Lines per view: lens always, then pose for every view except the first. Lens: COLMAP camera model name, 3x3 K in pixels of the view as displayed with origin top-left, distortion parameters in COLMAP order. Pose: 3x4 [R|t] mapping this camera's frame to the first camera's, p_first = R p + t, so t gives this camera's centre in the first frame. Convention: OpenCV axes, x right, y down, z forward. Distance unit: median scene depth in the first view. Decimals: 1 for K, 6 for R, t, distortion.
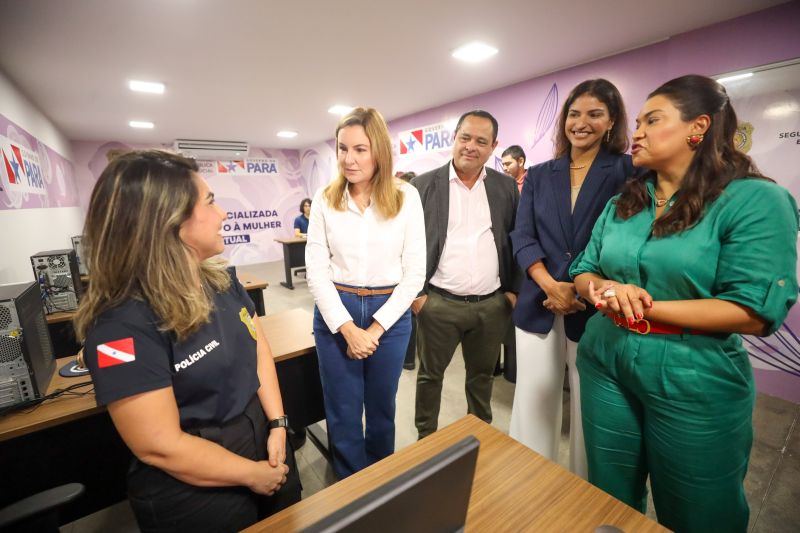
lens RADIAL K [[367.5, 0, 397.9], [0, 367.5, 260.4], [0, 0, 1]] dist [-0.016957, 0.004092]
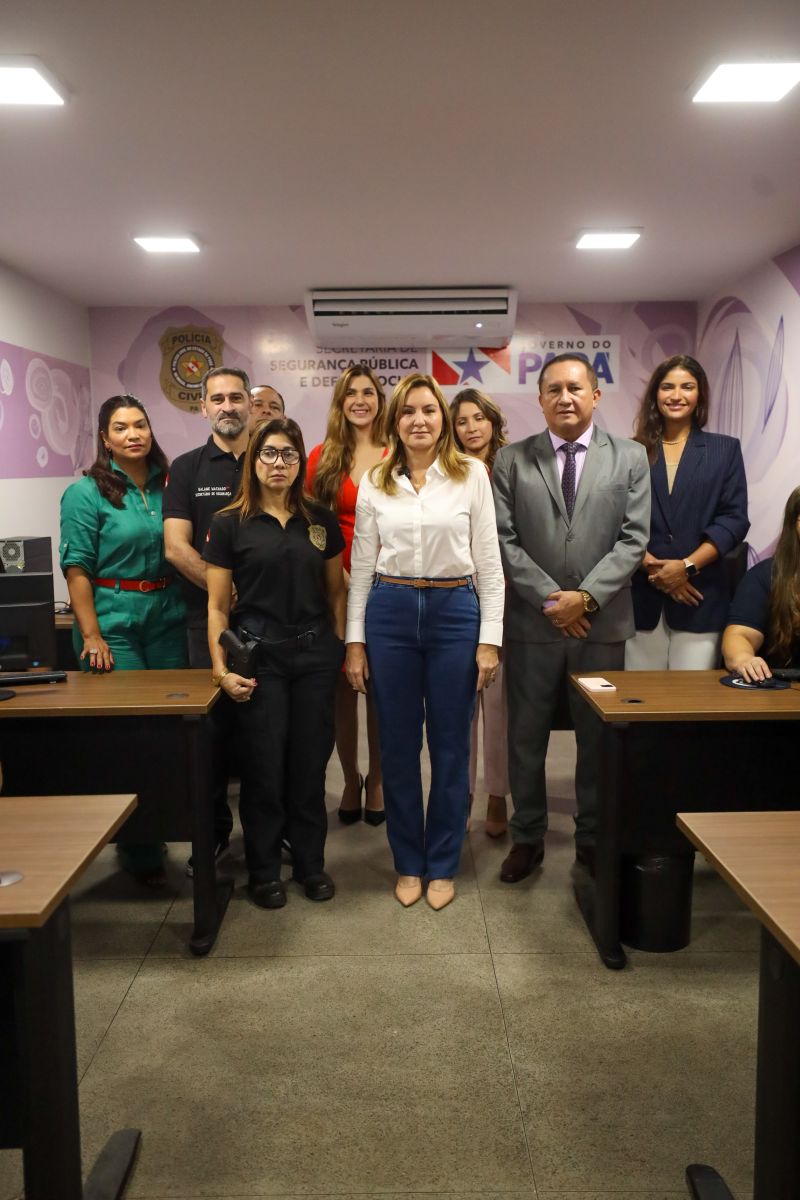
lens RADIAL K [[1039.8, 0, 406.8], [0, 1039.8, 590.3], [0, 0, 1]] dist [0.034007, 0.047722]
pose [[0.810072, 0.092105, -0.579051, 0.143307], [-0.116954, 0.993121, -0.005647, -0.150759], [0.574548, 0.072296, 0.815272, 0.721331]]
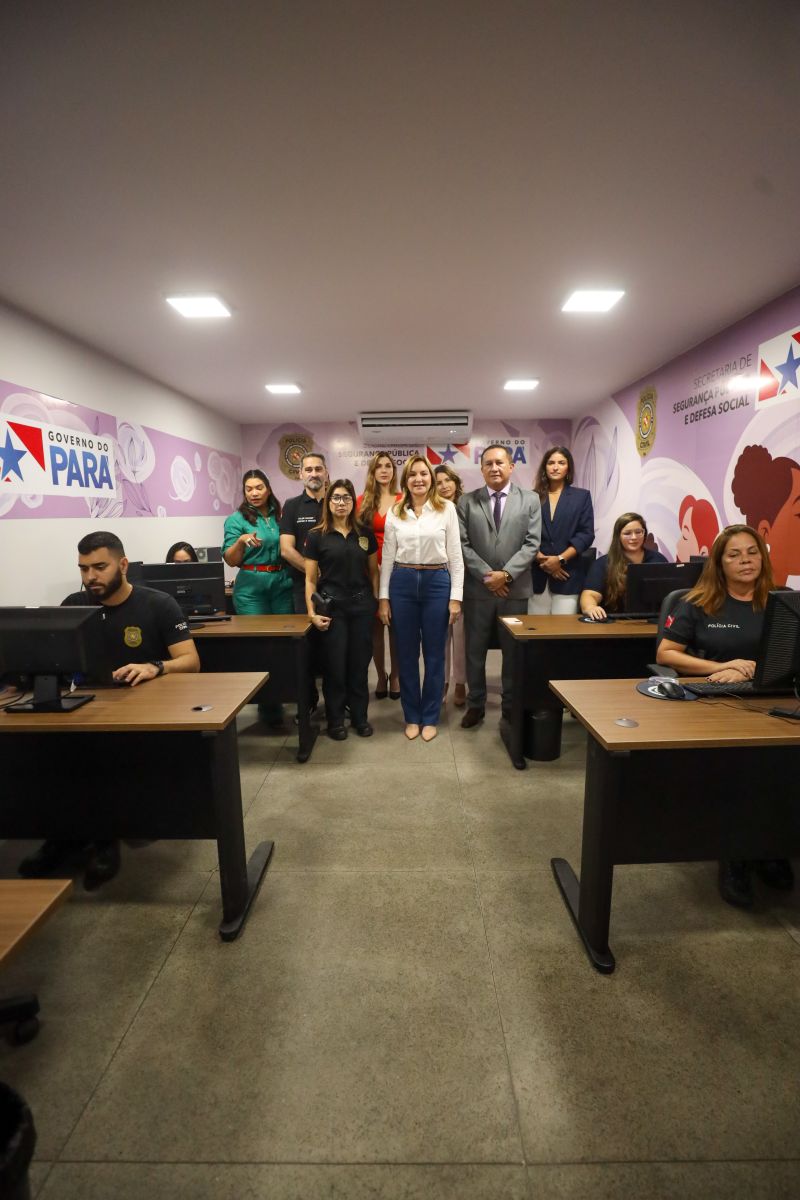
lens RADIAL K [[578.5, 0, 405.4], [0, 578.5, 595.2], [0, 0, 1]] dist [-0.015890, 0.004186]
pose [[0.800199, 0.103974, -0.590653, 0.185448], [-0.115788, 0.993112, 0.017953, -0.124888], [0.588451, 0.054025, 0.806726, 0.685731]]
